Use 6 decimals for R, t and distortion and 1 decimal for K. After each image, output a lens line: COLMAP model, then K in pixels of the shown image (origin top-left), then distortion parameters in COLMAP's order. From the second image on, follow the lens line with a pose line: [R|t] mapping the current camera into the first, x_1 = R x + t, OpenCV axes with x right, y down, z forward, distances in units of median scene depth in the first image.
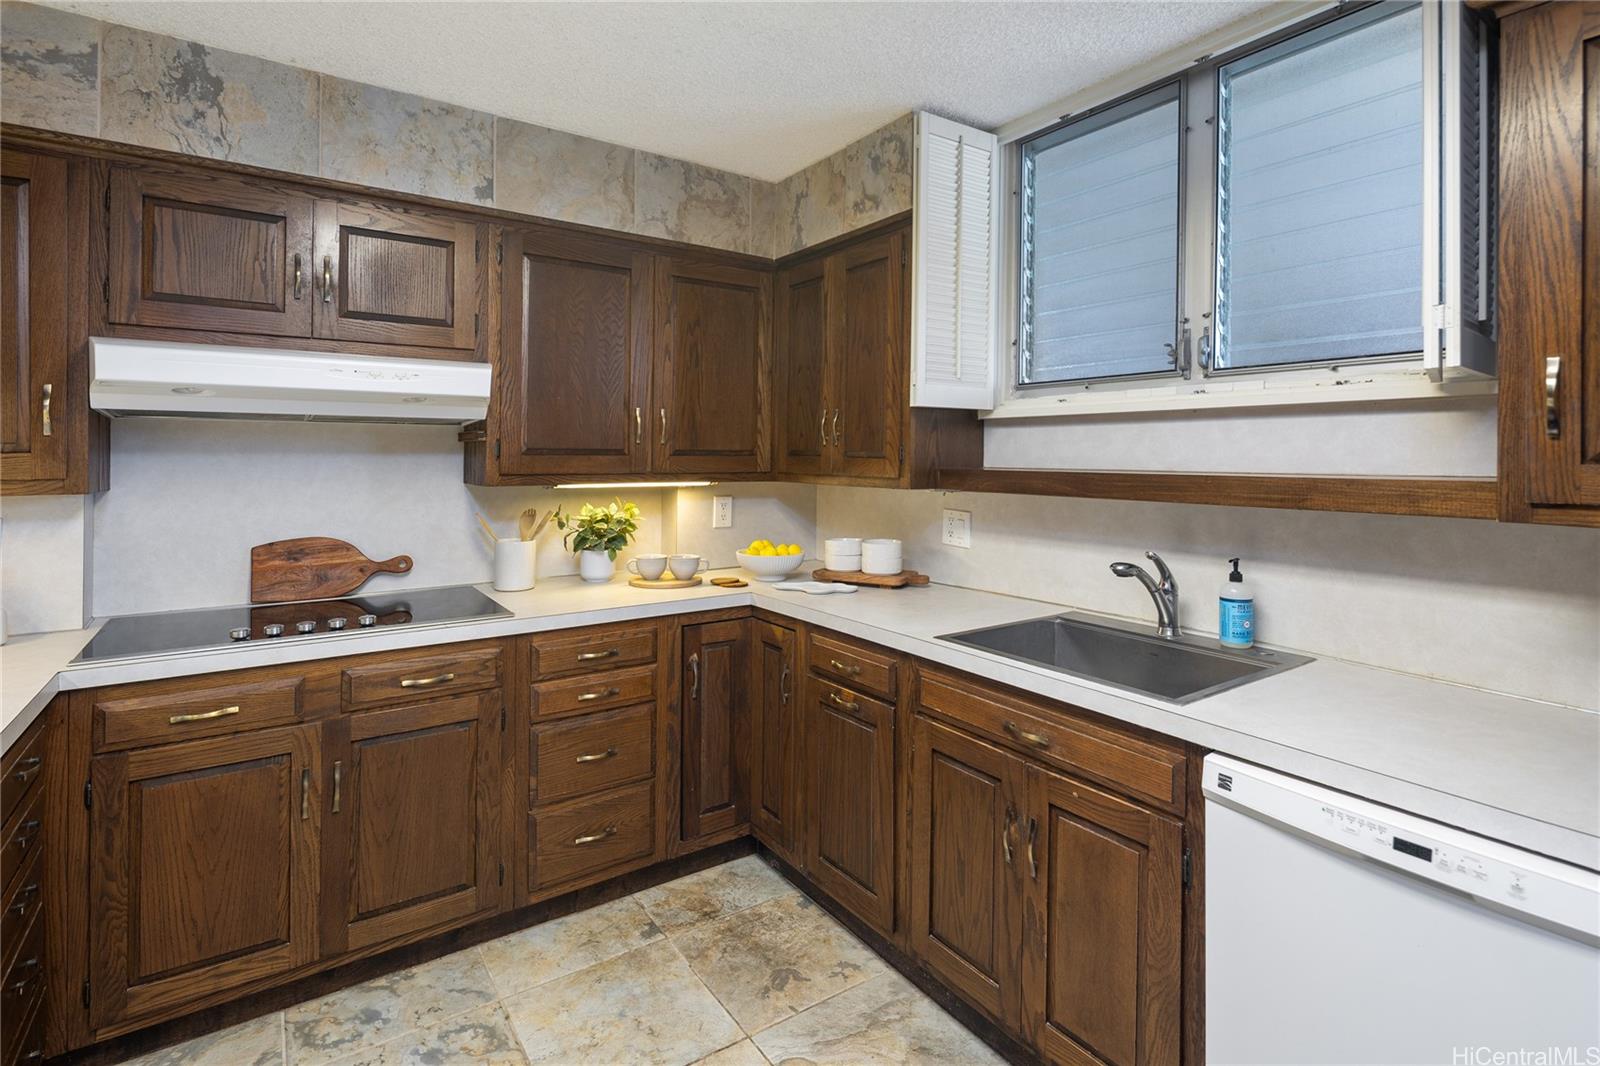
lens RADIAL K [[771.1, 0, 807.1], [0, 771.1, 444.7], [0, 0, 1]] dist [0.004292, -0.003943]
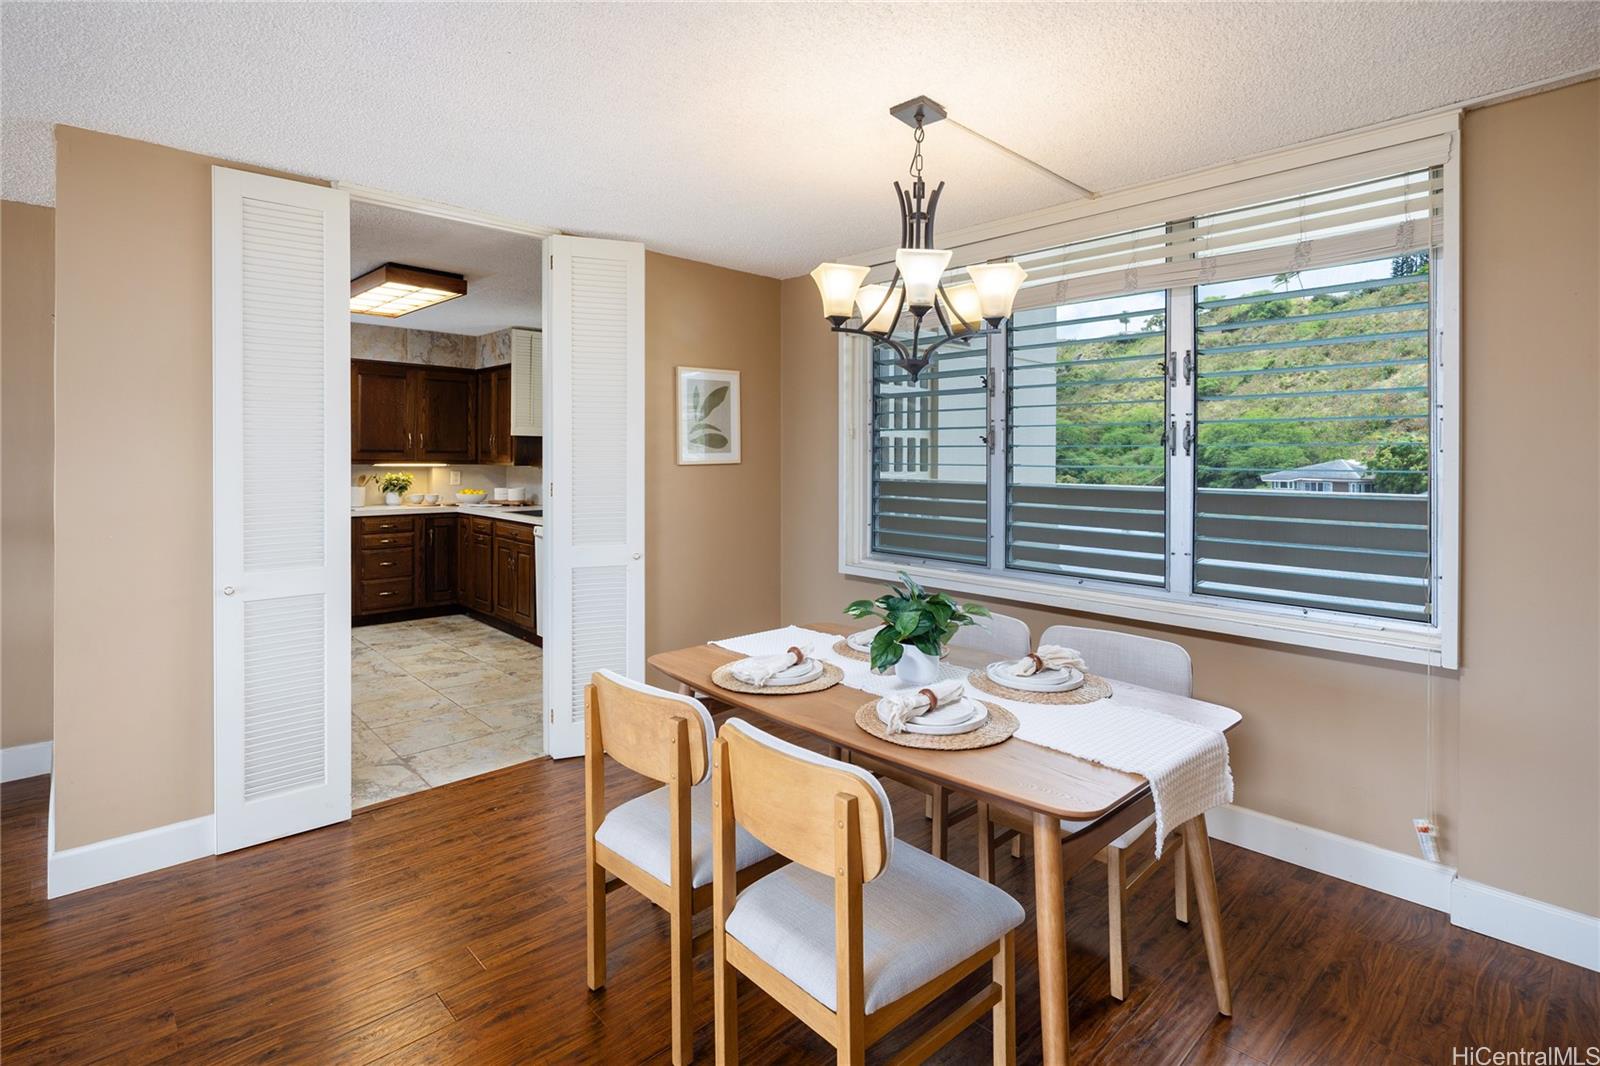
lens RADIAL K [[777.2, 0, 807.7], [0, 777.2, 471.0], [0, 0, 1]] dist [0.008093, 0.000351]
pose [[0.988870, 0.005158, 0.148690, 0.770518], [-0.009763, 0.999494, 0.030259, -0.017222], [-0.148458, -0.031374, 0.988421, -1.902611]]
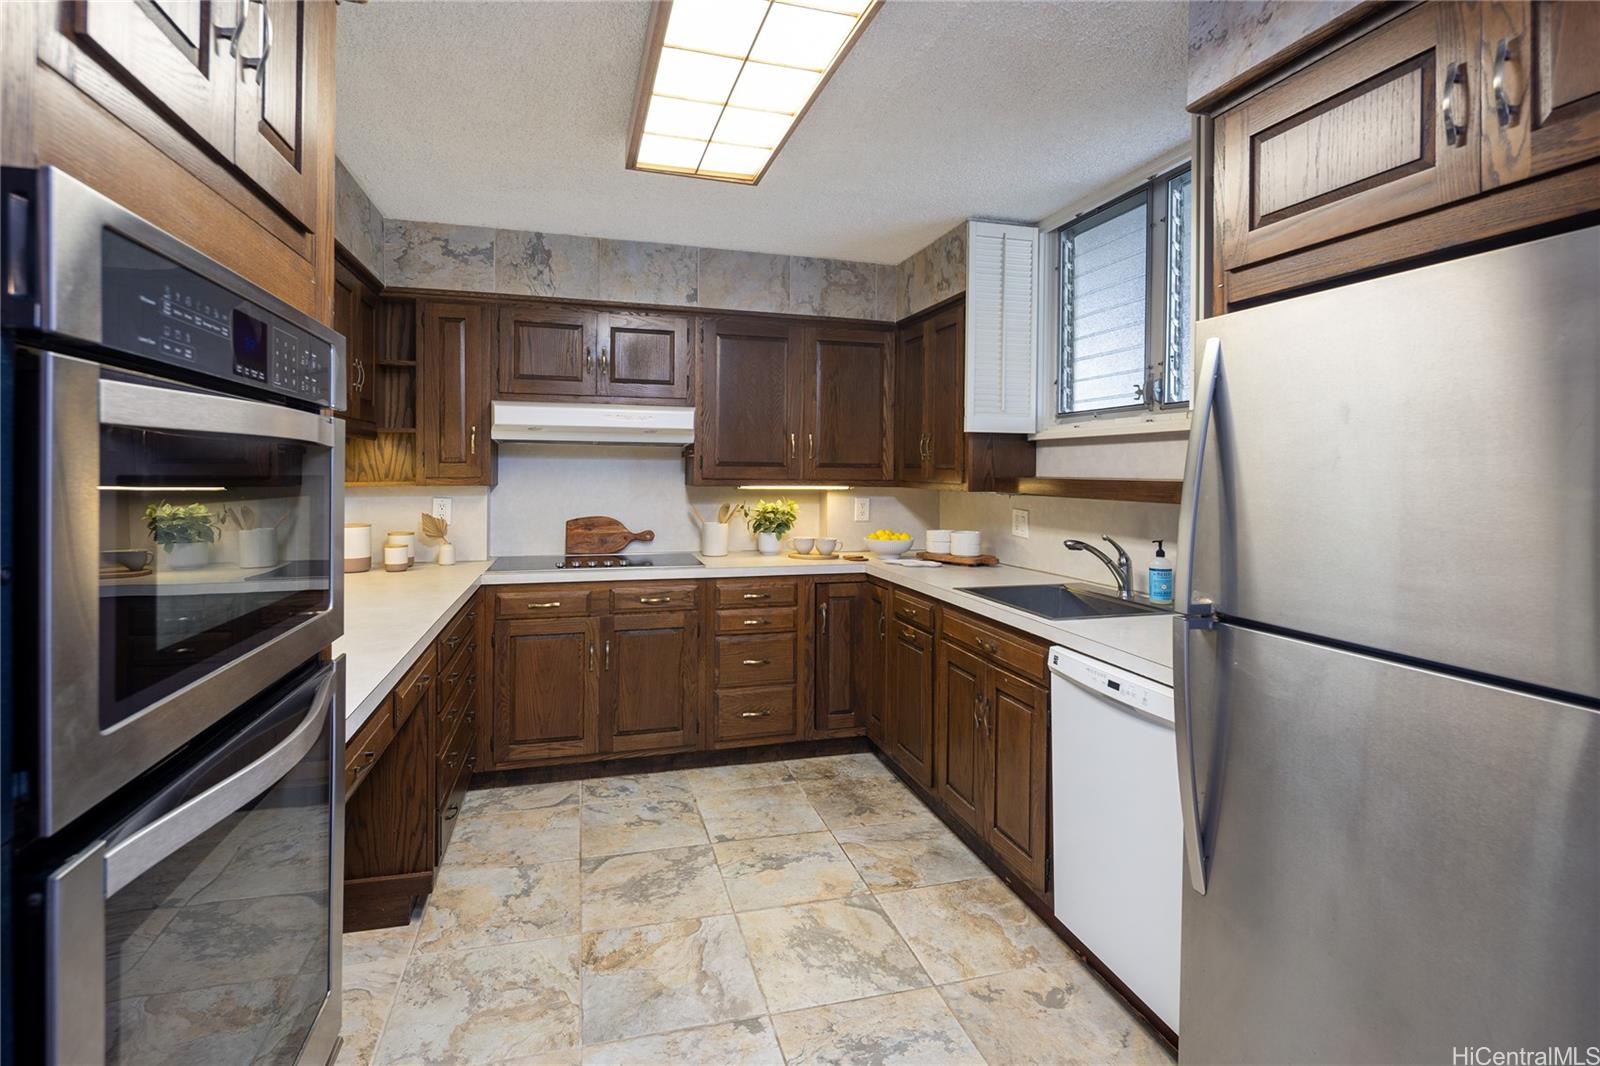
lens RADIAL K [[777.2, 0, 807.7], [0, 777.2, 471.0], [0, 0, 1]] dist [0.008093, 0.000351]
pose [[0.946218, 0.005357, -0.323484, 0.323288], [-0.001615, 0.999929, 0.011835, 0.004992], [0.323525, -0.010676, 0.946160, -0.429103]]
